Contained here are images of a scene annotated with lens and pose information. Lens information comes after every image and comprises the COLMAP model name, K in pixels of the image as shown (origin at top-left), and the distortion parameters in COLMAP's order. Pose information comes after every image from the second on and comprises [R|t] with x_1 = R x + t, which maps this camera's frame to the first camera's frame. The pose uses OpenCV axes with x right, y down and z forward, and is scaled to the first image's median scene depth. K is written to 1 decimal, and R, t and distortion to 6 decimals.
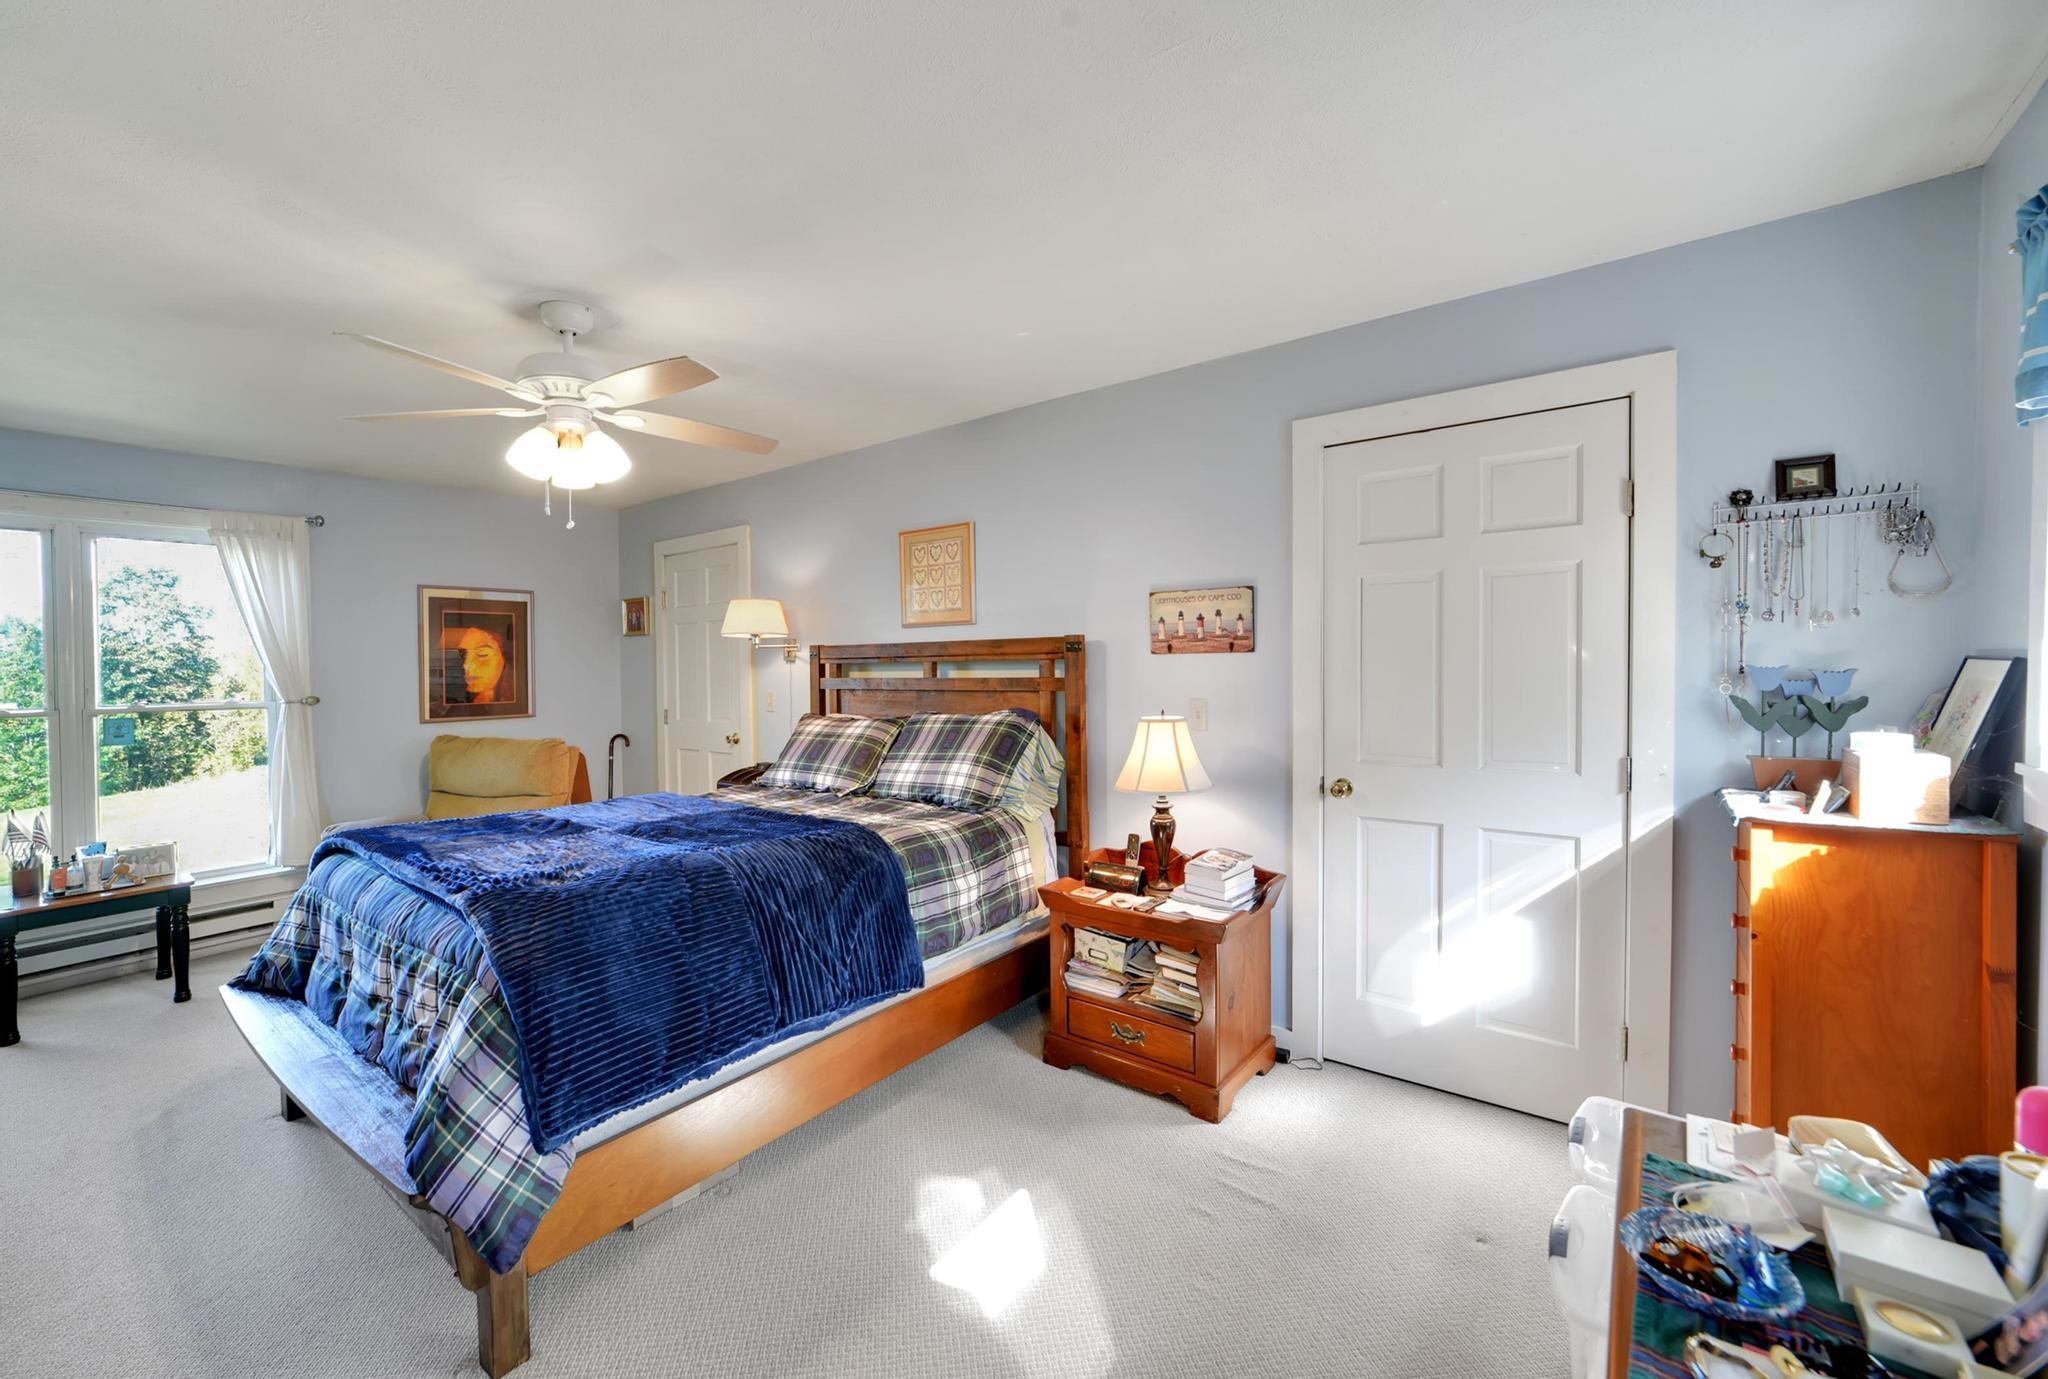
lens RADIAL K [[835.9, 0, 1013.3], [0, 835.9, 674.3], [0, 0, 1]] dist [0.002673, 0.000382]
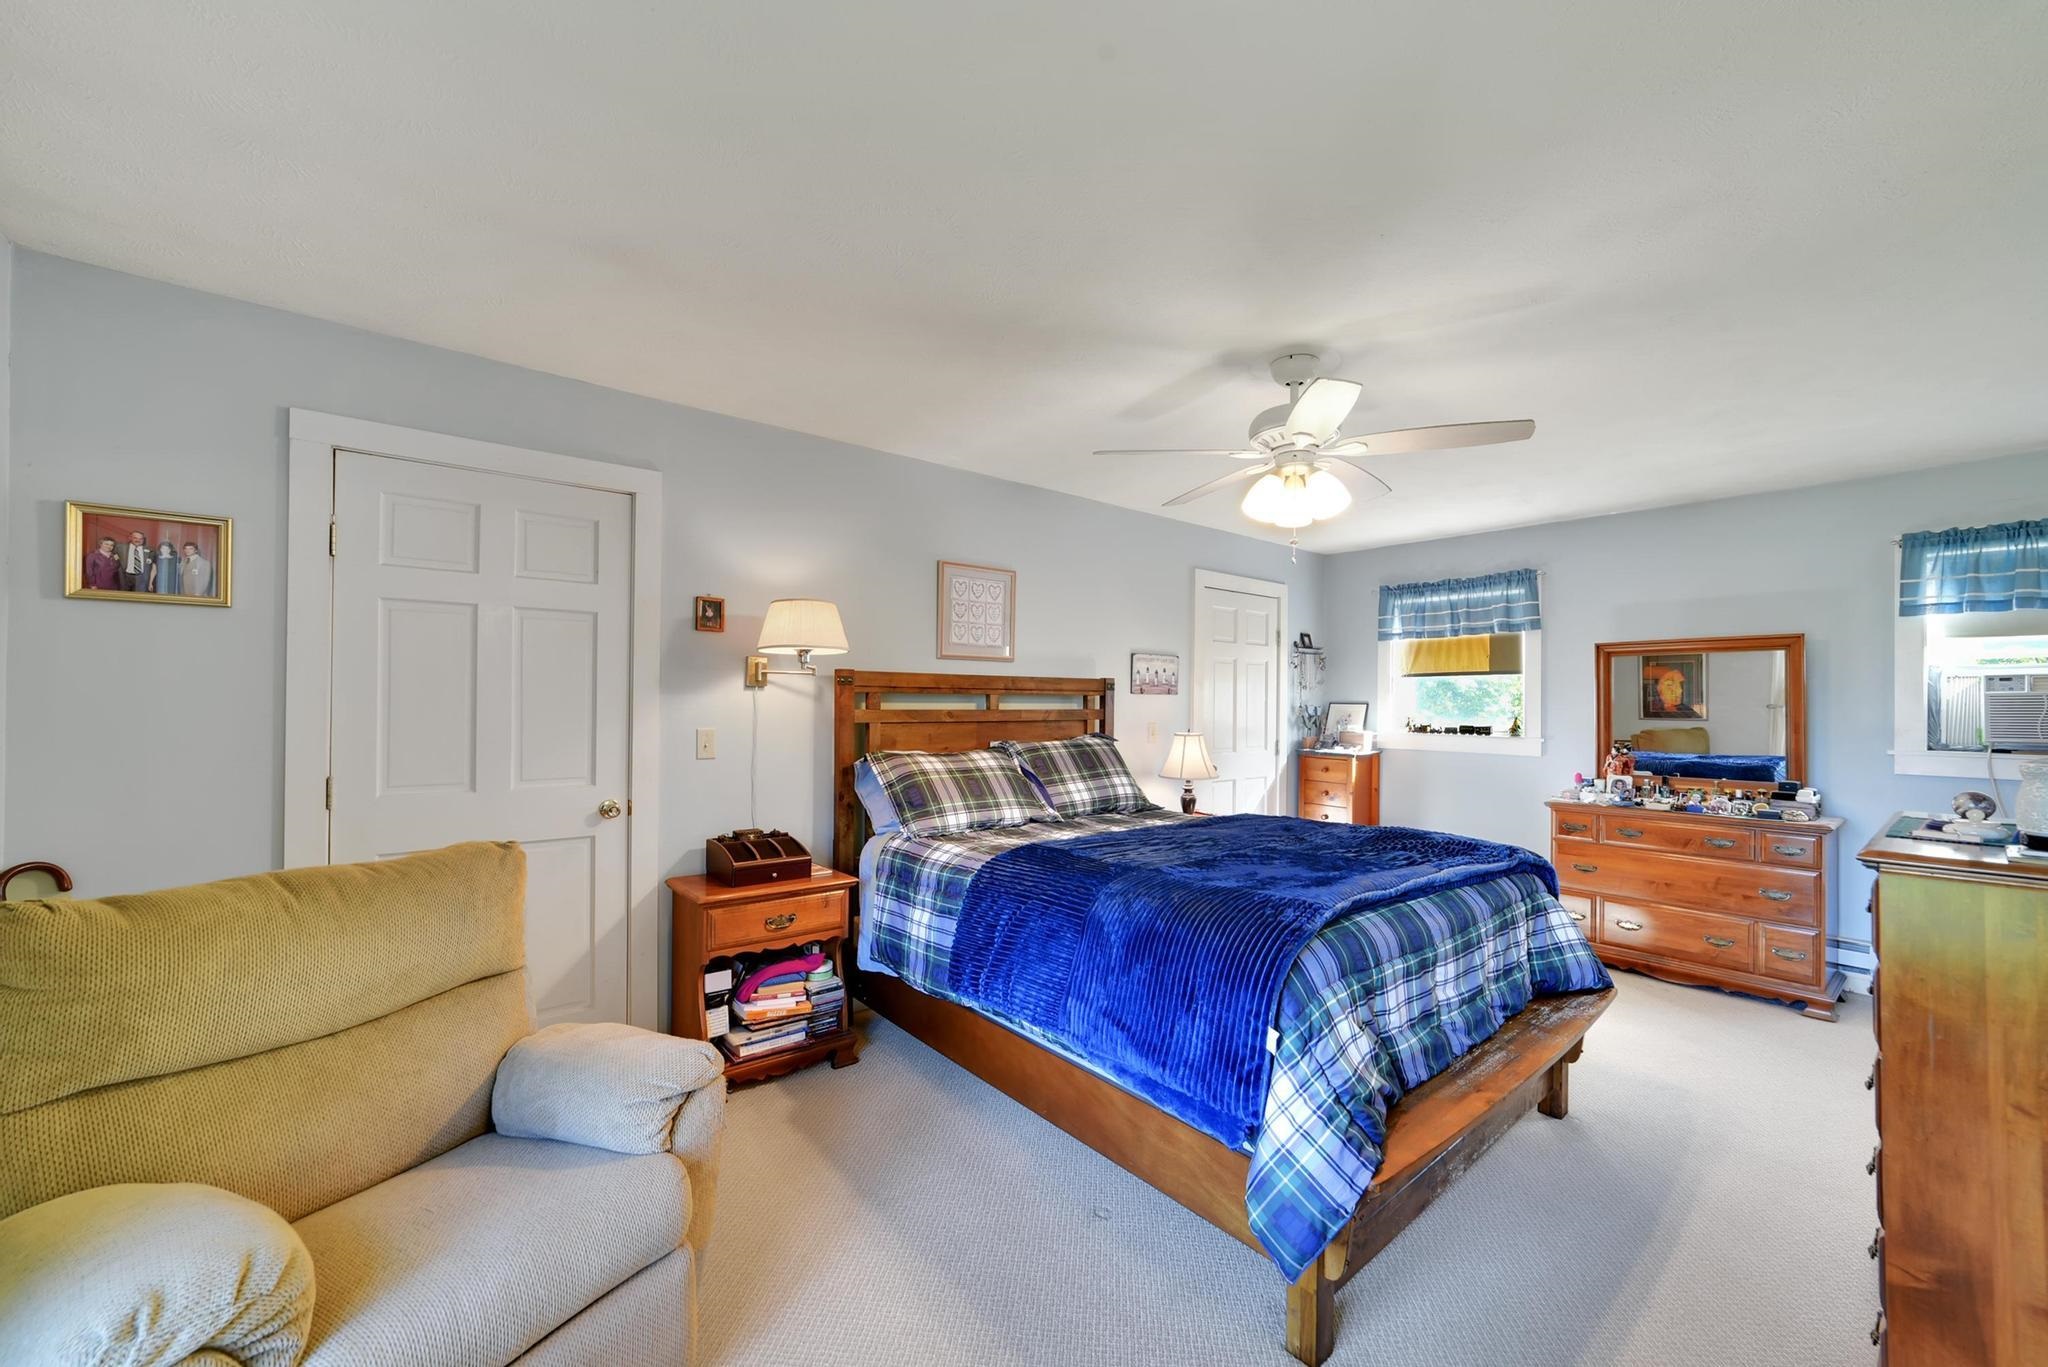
lens RADIAL K [[800.5, 0, 1012.4], [0, 800.5, 704.6], [0, 0, 1]] dist [0.000398, -0.000074]
pose [[0.213310, 0.014070, 0.976883, -1.327511], [0.004615, 0.999871, -0.015409, 0.016940], [-0.976974, 0.007795, 0.213217, 0.935690]]
